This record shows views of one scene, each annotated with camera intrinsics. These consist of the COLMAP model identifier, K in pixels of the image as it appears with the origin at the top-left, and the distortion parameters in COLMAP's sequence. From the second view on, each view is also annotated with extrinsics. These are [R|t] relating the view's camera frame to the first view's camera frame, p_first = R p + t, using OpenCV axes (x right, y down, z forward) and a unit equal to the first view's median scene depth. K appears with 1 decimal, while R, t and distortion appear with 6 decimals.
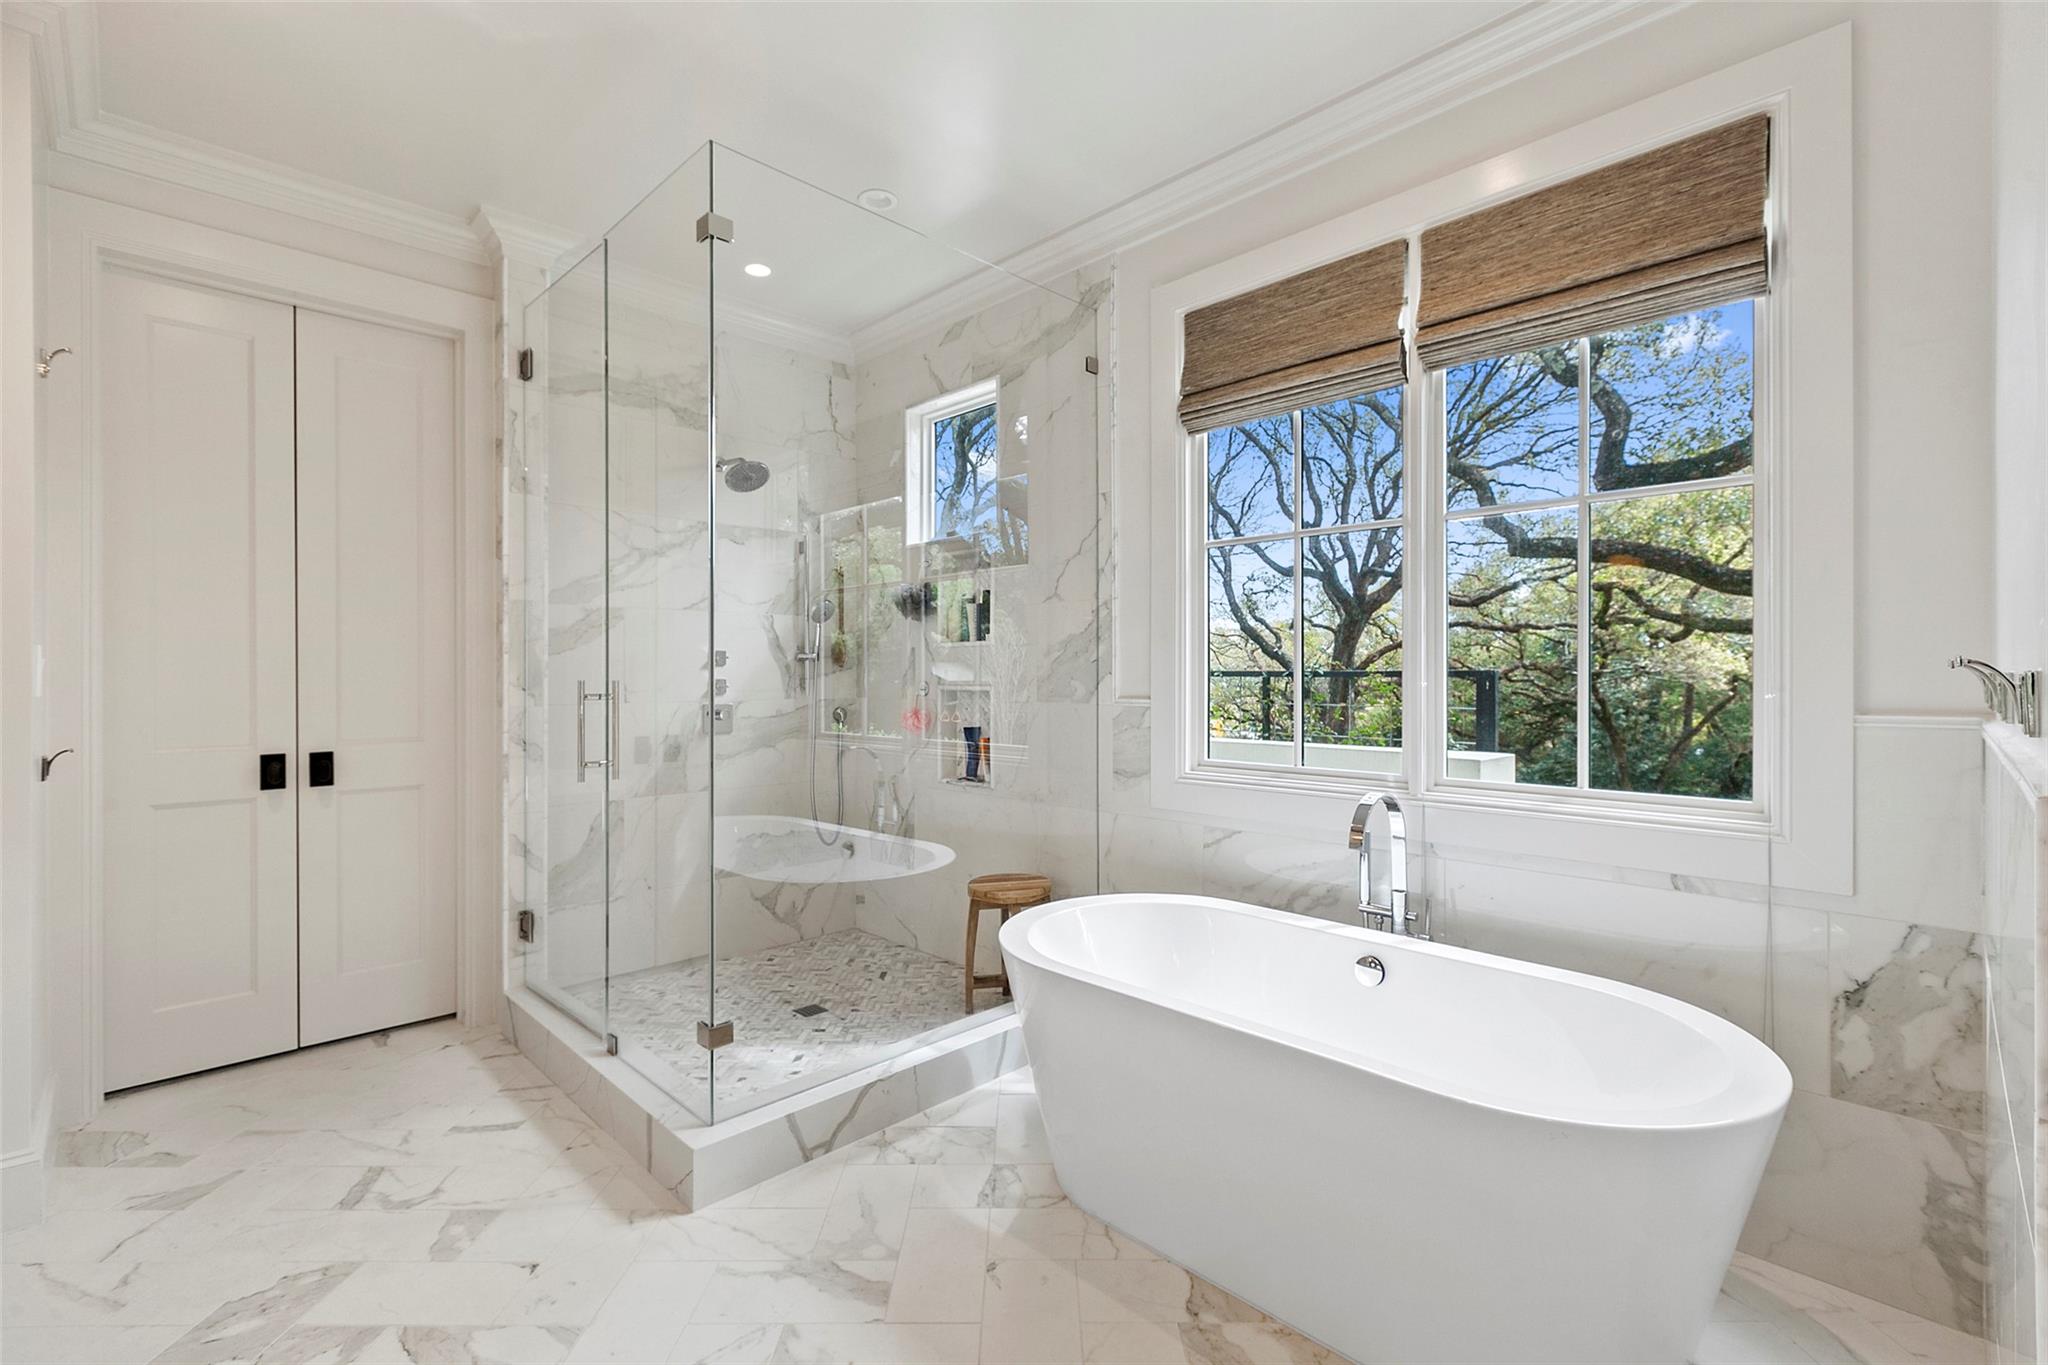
lens RADIAL K [[911.4, 0, 1030.7], [0, 911.4, 673.3], [0, 0, 1]] dist [0.001220, -0.000497]
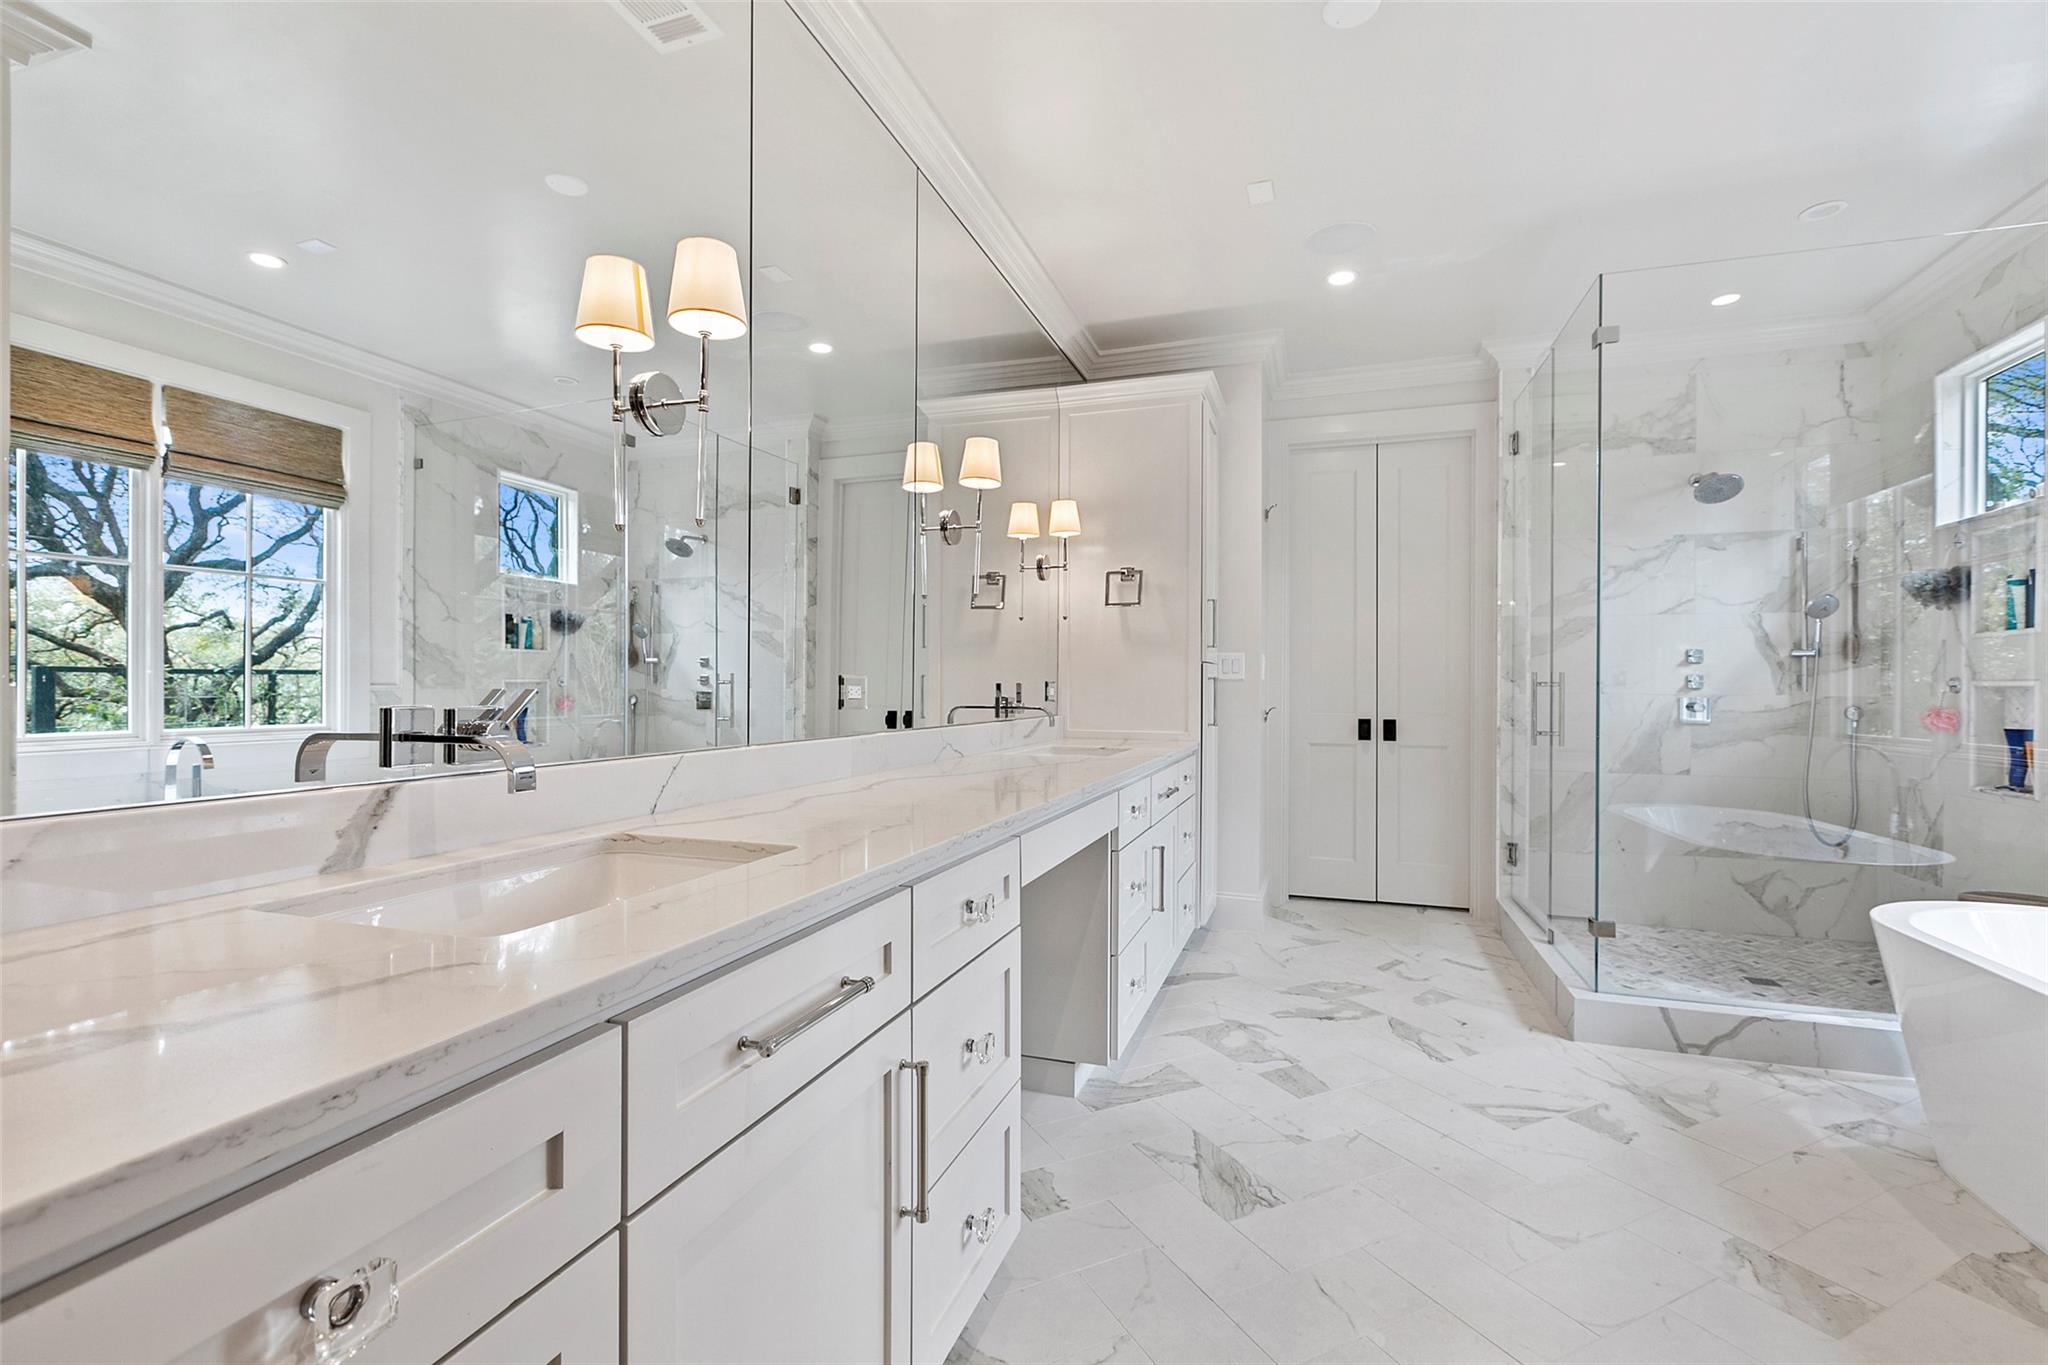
lens RADIAL K [[911.4, 0, 1027.8], [0, 911.4, 682.9], [0, 0, 1]] dist [0.001220, -0.000497]
pose [[0.451165, 0.002320, -0.892437, 0.347946], [-0.004788, 0.999989, 0.000179, 0.024449], [0.892428, 0.004192, 0.451171, -0.274213]]
